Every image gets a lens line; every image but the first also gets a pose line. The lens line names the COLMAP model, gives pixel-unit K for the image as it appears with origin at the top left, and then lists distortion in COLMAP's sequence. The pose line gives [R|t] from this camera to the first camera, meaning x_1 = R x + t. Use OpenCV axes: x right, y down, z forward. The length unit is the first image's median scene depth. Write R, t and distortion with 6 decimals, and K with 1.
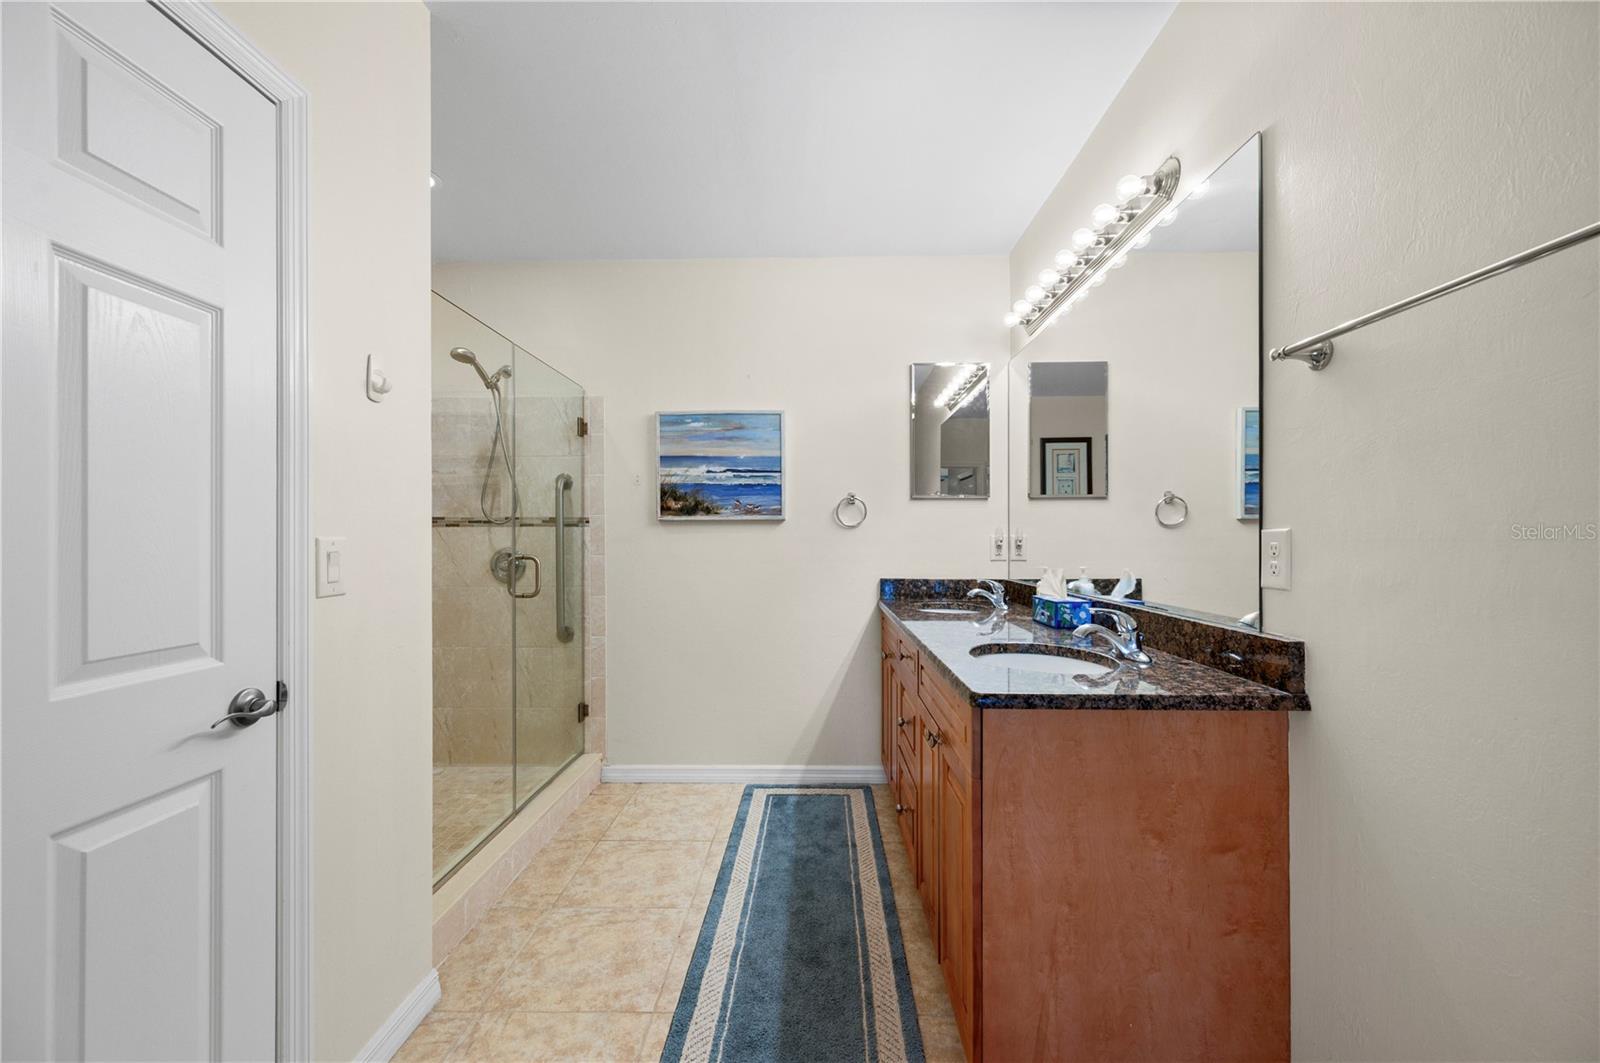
lens RADIAL K [[645.1, 0, 796.1], [0, 645.1, 535.3], [0, 0, 1]] dist [-0.000522, 0.000651]
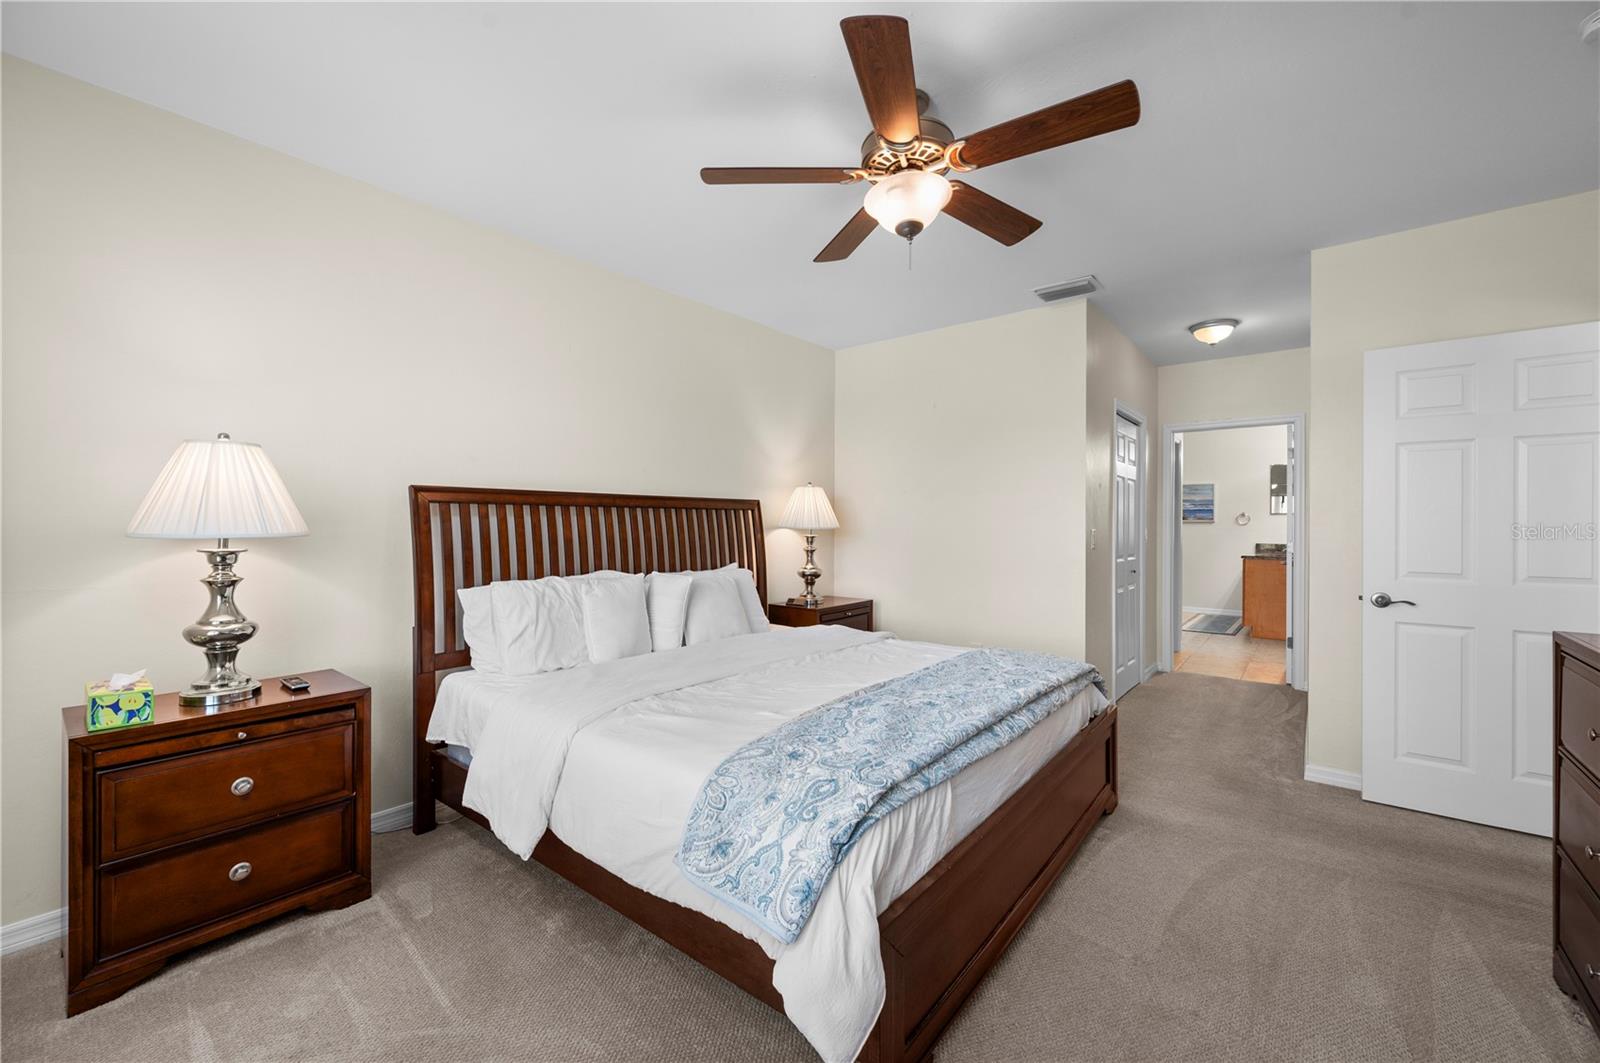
lens RADIAL K [[645.1, 0, 797.2], [0, 645.1, 528.0], [0, 0, 1]] dist [-0.000522, 0.000651]
pose [[0.793544, -0.010904, -0.608416, 0.244994], [0.016575, 0.999856, 0.003700, -0.037521], [0.608287, -0.013020, 0.793610, -2.320374]]
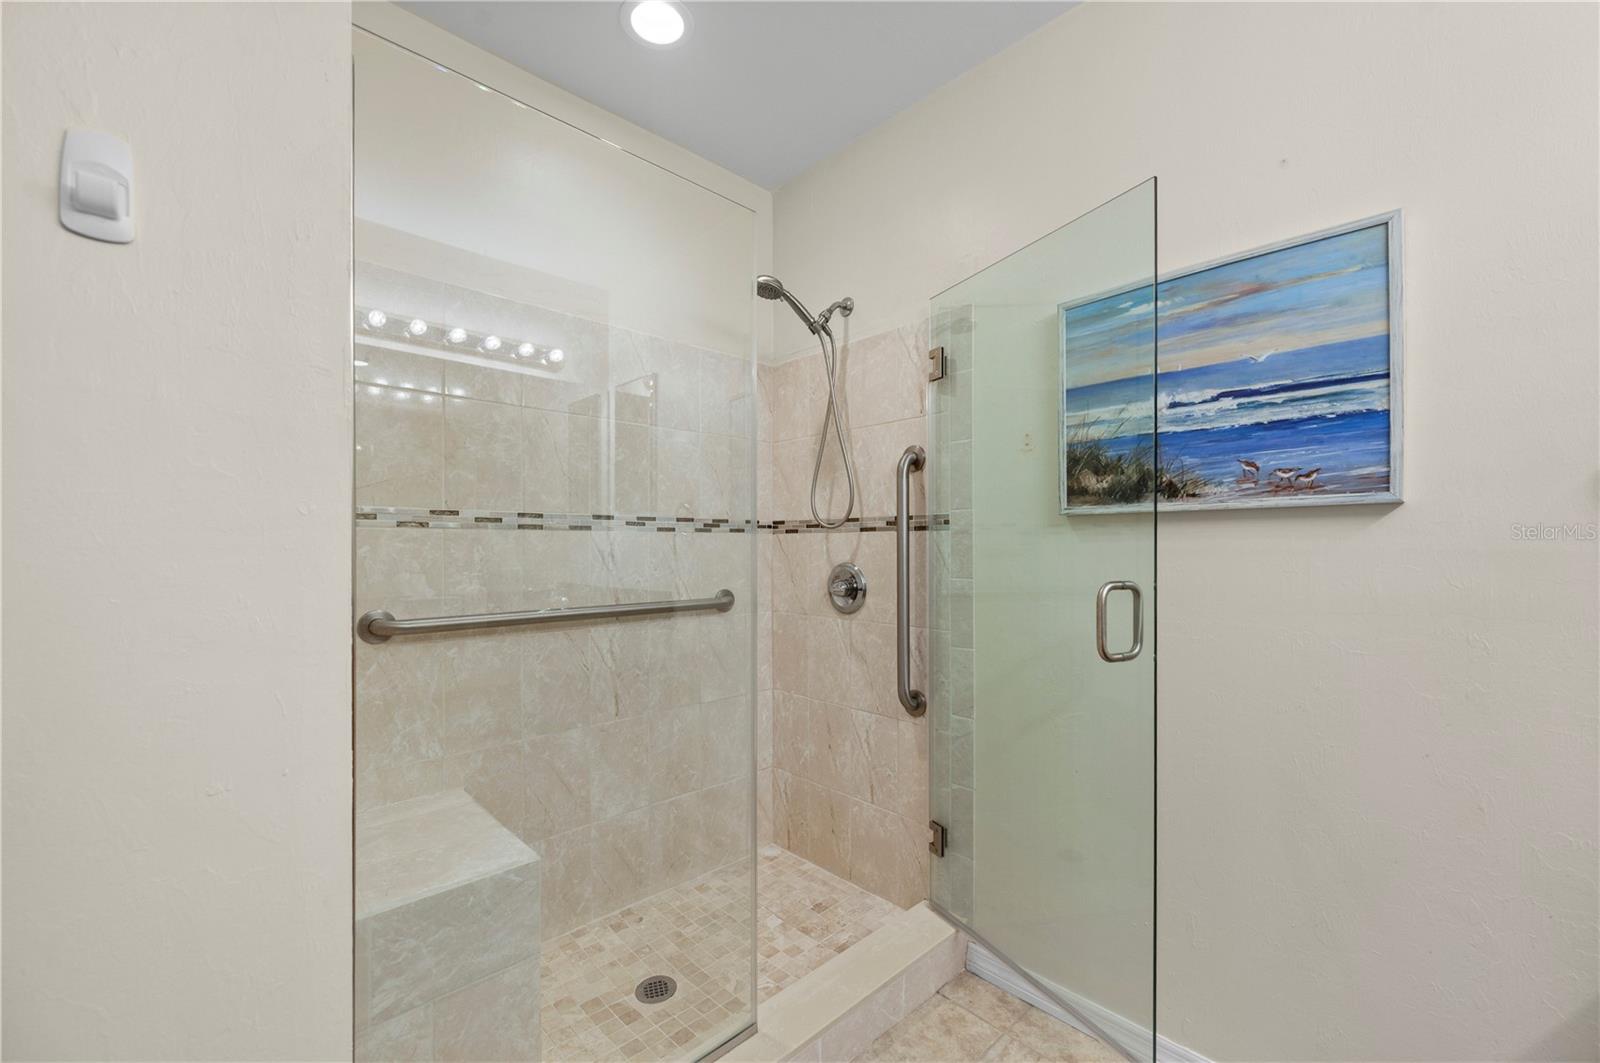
lens RADIAL K [[645.1, 0, 788.1], [0, 645.1, 548.7], [0, 0, 1]] dist [-0.000522, 0.000651]
pose [[0.709131, 0.003895, -0.705066, -0.006358], [0.000839, 0.999979, 0.006368, -0.000034], [0.705076, -0.005107, 0.709113, 0.481586]]
